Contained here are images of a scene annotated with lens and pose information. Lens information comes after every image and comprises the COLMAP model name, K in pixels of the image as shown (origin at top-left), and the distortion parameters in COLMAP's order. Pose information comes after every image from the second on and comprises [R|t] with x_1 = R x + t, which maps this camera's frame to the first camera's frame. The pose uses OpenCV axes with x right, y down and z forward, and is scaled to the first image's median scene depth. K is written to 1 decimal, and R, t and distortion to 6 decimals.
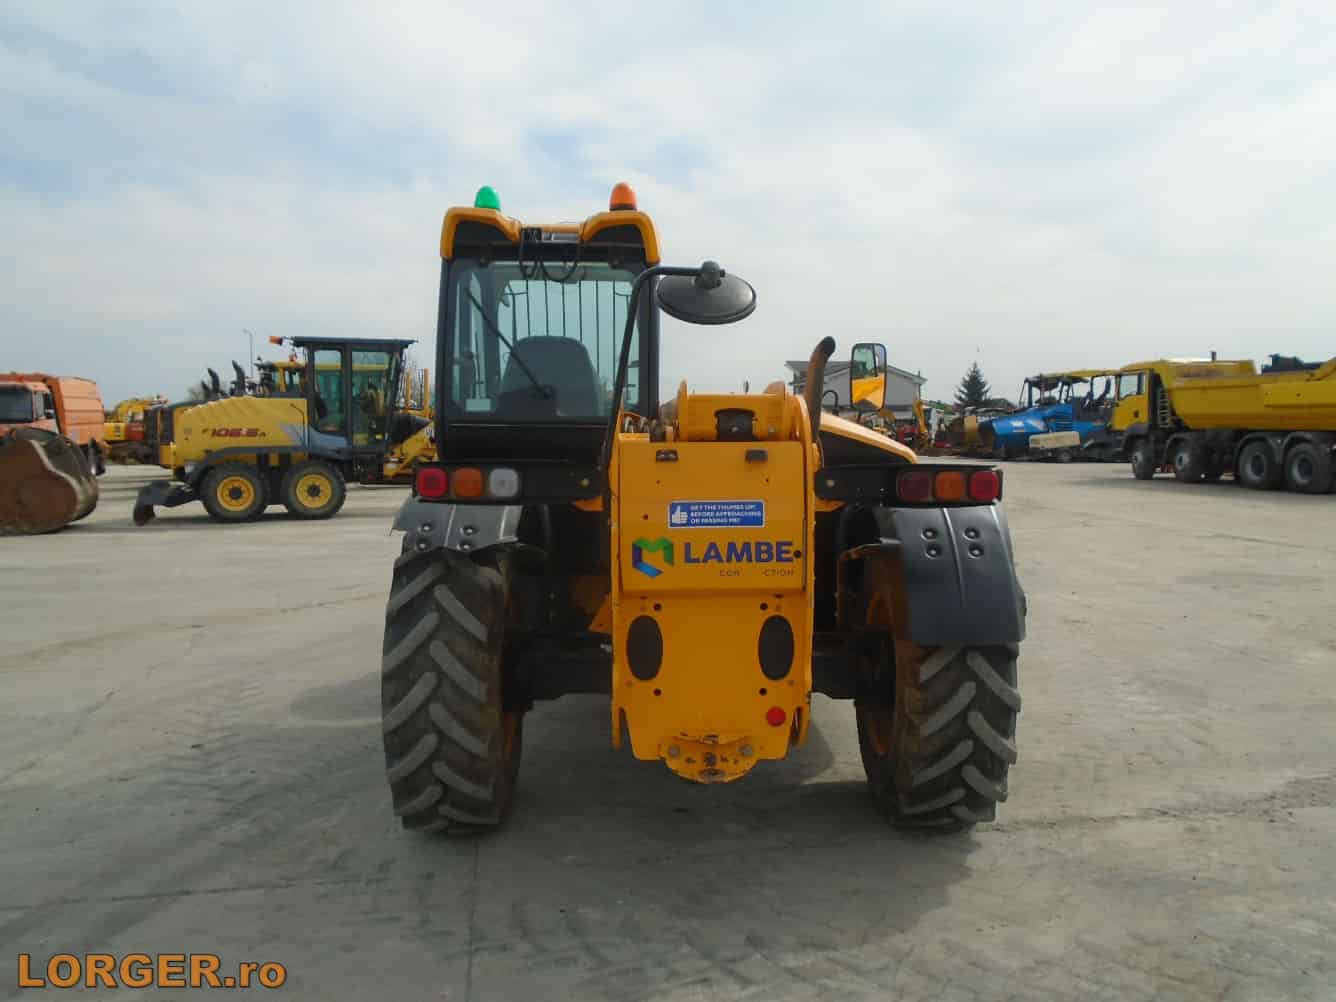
lens RADIAL K [[1037.5, 0, 667.2], [0, 1037.5, 499.1], [0, 0, 1]] dist [-0.002447, 0.000695]
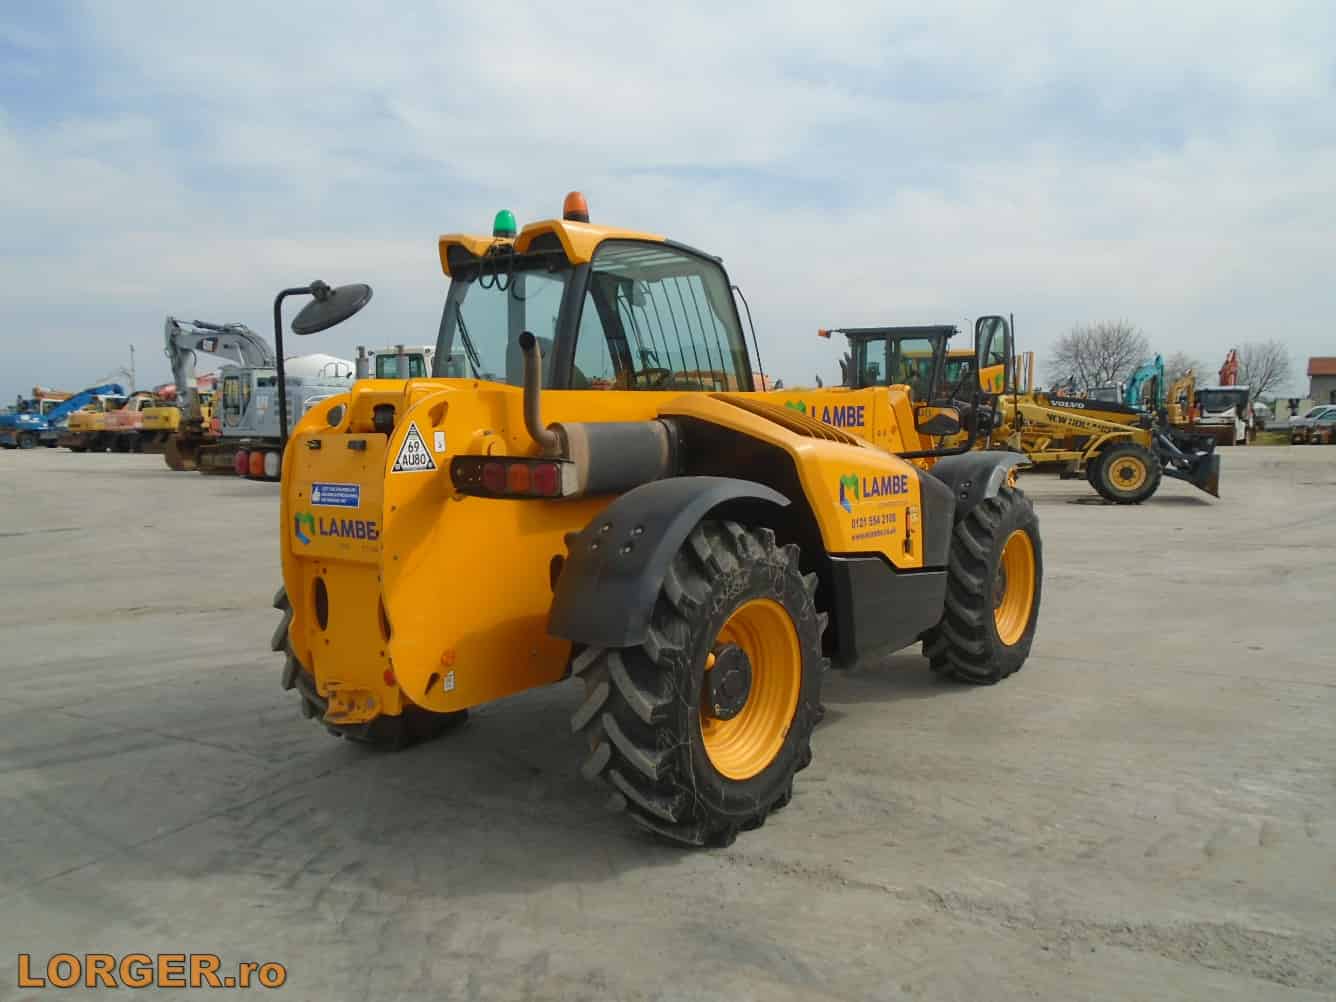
lens RADIAL K [[1037.5, 0, 665.7], [0, 1037.5, 503.7], [0, 0, 1]] dist [-0.002447, 0.000695]
pose [[0.774472, 0.049142, -0.630696, 1.026791], [-0.037181, 0.998791, 0.032166, -0.025749], [0.631514, -0.001462, 0.775363, 0.314473]]
